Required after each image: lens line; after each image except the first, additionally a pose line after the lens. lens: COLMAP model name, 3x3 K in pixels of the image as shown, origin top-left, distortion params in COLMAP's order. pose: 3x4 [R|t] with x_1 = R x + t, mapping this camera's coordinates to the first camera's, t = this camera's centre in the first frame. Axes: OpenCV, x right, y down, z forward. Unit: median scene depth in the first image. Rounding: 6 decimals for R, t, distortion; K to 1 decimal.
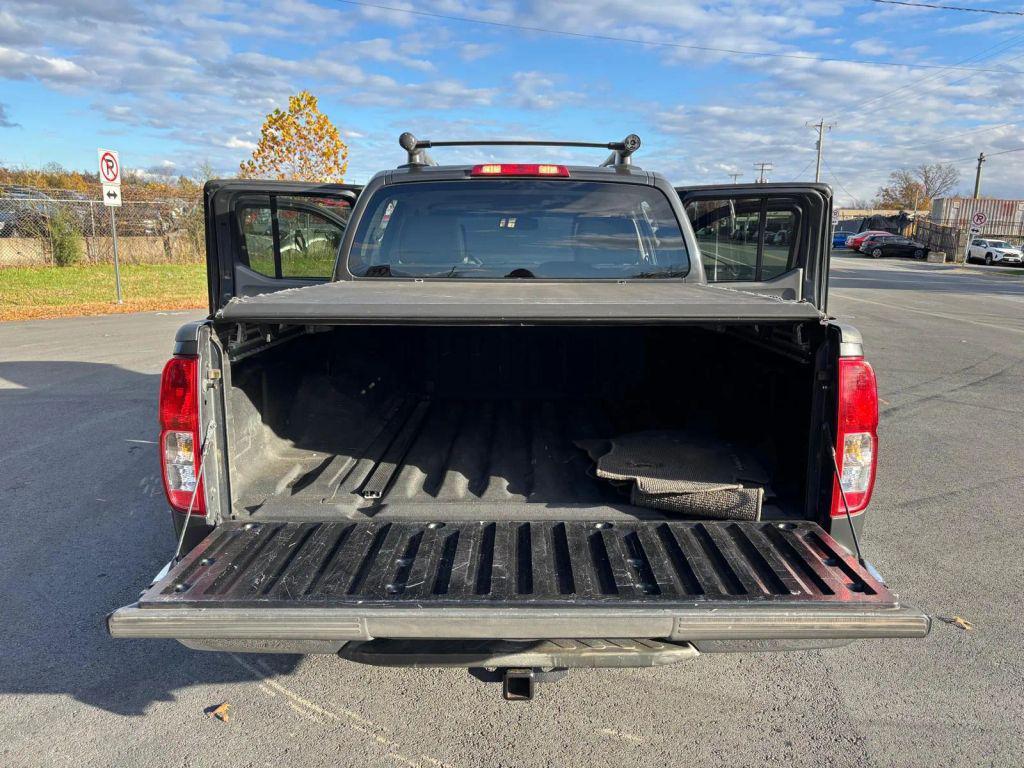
lens RADIAL K [[775.0, 0, 516.9], [0, 775.0, 389.0], [0, 0, 1]] dist [0.003984, -0.001649]
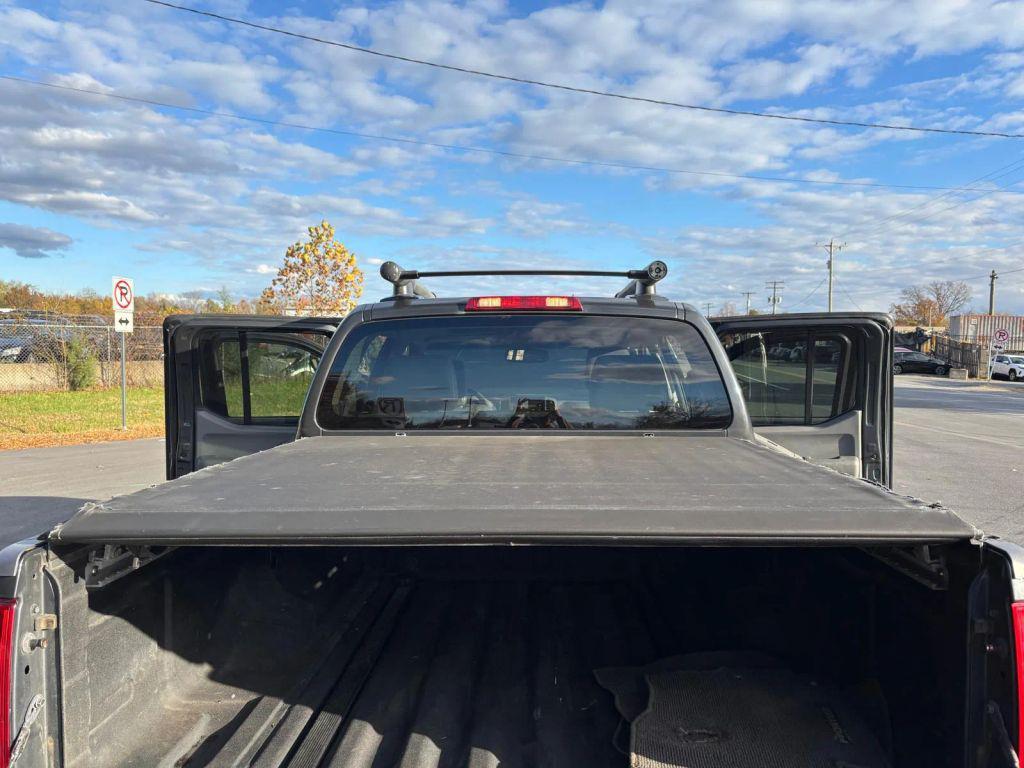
lens RADIAL K [[784.4, 0, 512.5], [0, 784.4, 396.9], [0, 0, 1]] dist [0.013022, -0.005656]
pose [[0.999649, -0.005757, -0.025873, 0.012738], [0.002032, 0.989895, -0.141788, -0.058044], [0.026427, 0.141686, 0.989559, 0.164025]]
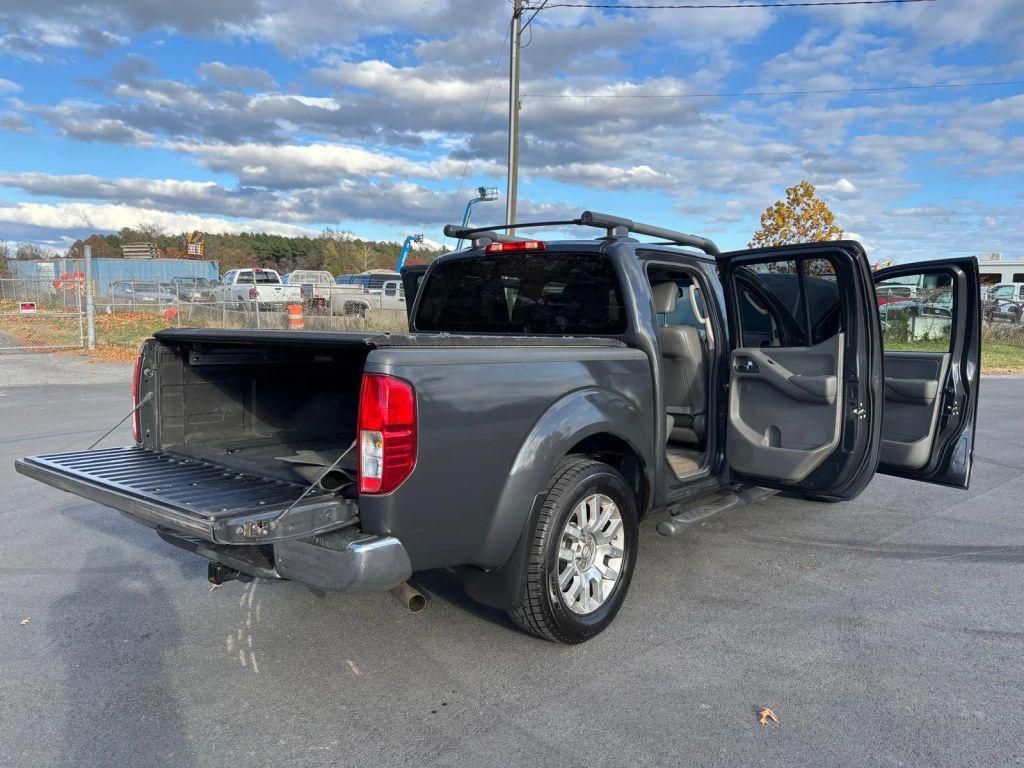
lens RADIAL K [[787.0, 0, 513.6], [0, 787.0, 353.1], [0, 0, 1]] dist [0.004905, -0.002473]
pose [[0.775683, 0.036172, -0.630086, 0.768905], [-0.132498, 0.985440, -0.106543, 0.021616], [0.617058, 0.166128, 0.769182, 0.047372]]
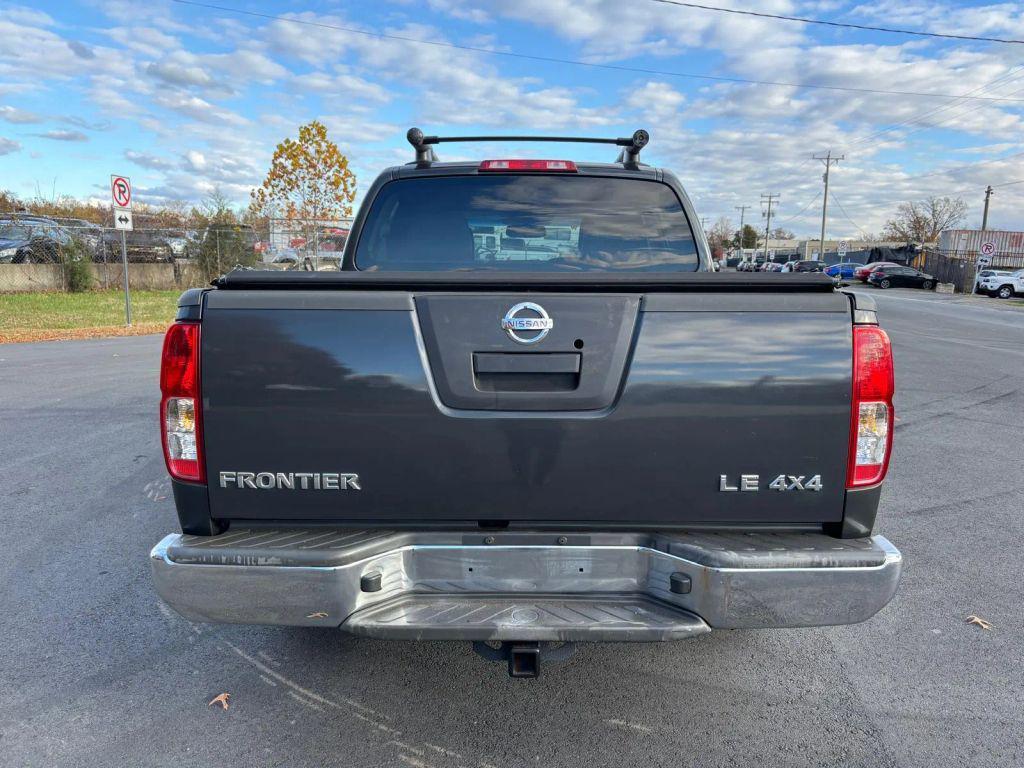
lens RADIAL K [[776.9, 0, 516.8], [0, 776.9, 398.8], [0, 0, 1]] dist [-0.001717, 0.002626]
pose [[0.999947, 0.003523, -0.009637, 0.000430], [-0.003768, 0.999666, -0.025554, 0.040047], [0.009544, 0.025589, 0.999627, 0.009738]]
